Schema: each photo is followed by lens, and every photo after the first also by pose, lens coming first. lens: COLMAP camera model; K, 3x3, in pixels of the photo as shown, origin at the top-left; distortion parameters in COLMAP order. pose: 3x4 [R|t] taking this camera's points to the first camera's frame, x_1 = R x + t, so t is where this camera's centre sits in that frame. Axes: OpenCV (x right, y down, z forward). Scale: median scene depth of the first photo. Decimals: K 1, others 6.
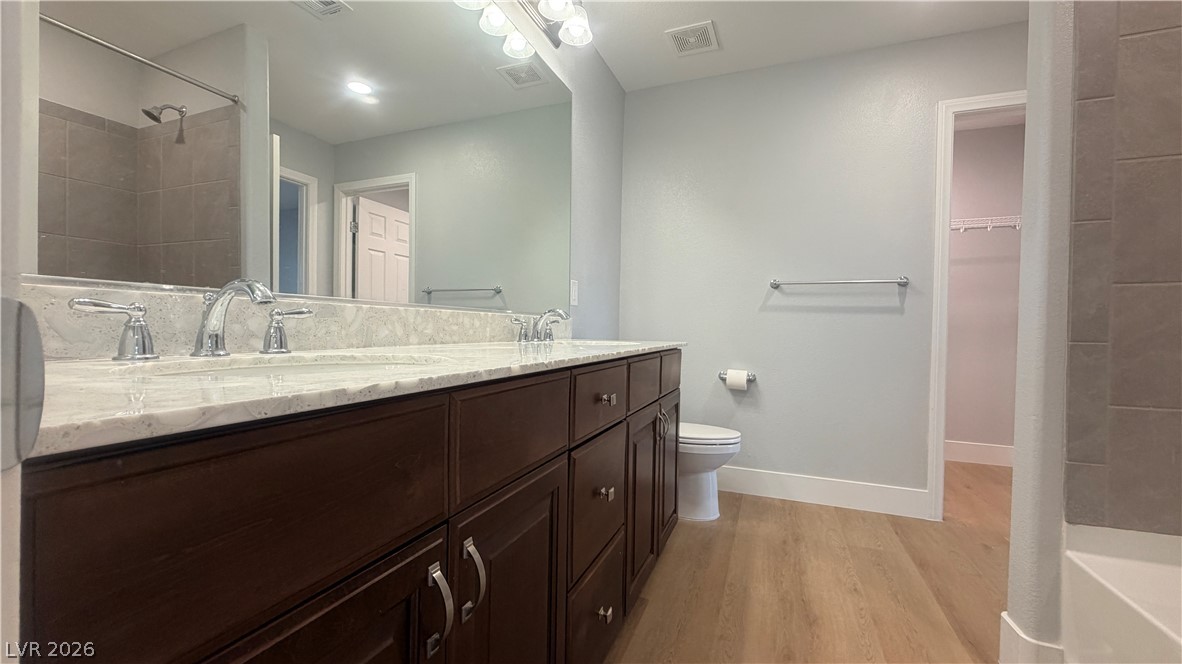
lens RADIAL K [[472.6, 0, 589.5], [0, 472.6, 339.2], [0, 0, 1]] dist [0.002592, -0.000147]
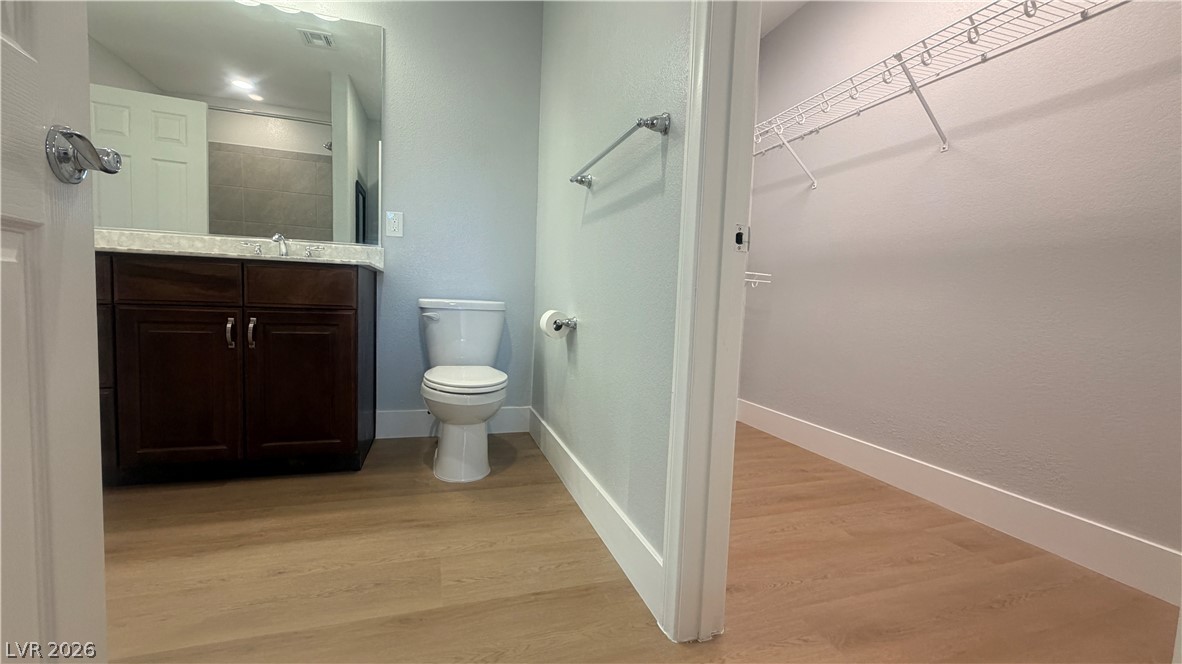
lens RADIAL K [[472.6, 0, 588.5], [0, 472.6, 328.0], [0, 0, 1]] dist [0.002592, -0.000147]
pose [[0.636568, 0.048613, -0.769687, 1.412461], [-0.045354, 0.998644, 0.025564, 0.110939], [0.769886, 0.018635, 0.637909, 0.892804]]
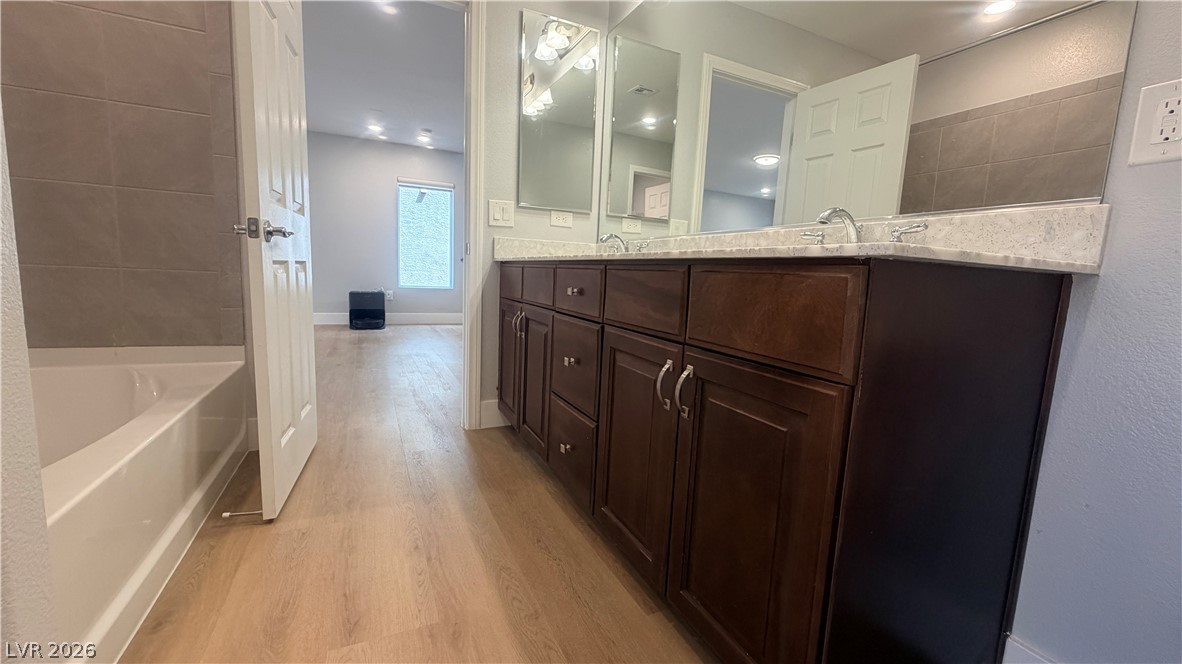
lens RADIAL K [[472.6, 0, 597.4], [0, 472.6, 341.2], [0, 0, 1]] dist [0.002592, -0.000147]
pose [[-0.671630, 0.050324, -0.739176, 0.641107], [-0.084014, 0.986082, 0.143471, 0.048631], [0.736108, 0.158460, -0.658054, 1.269492]]
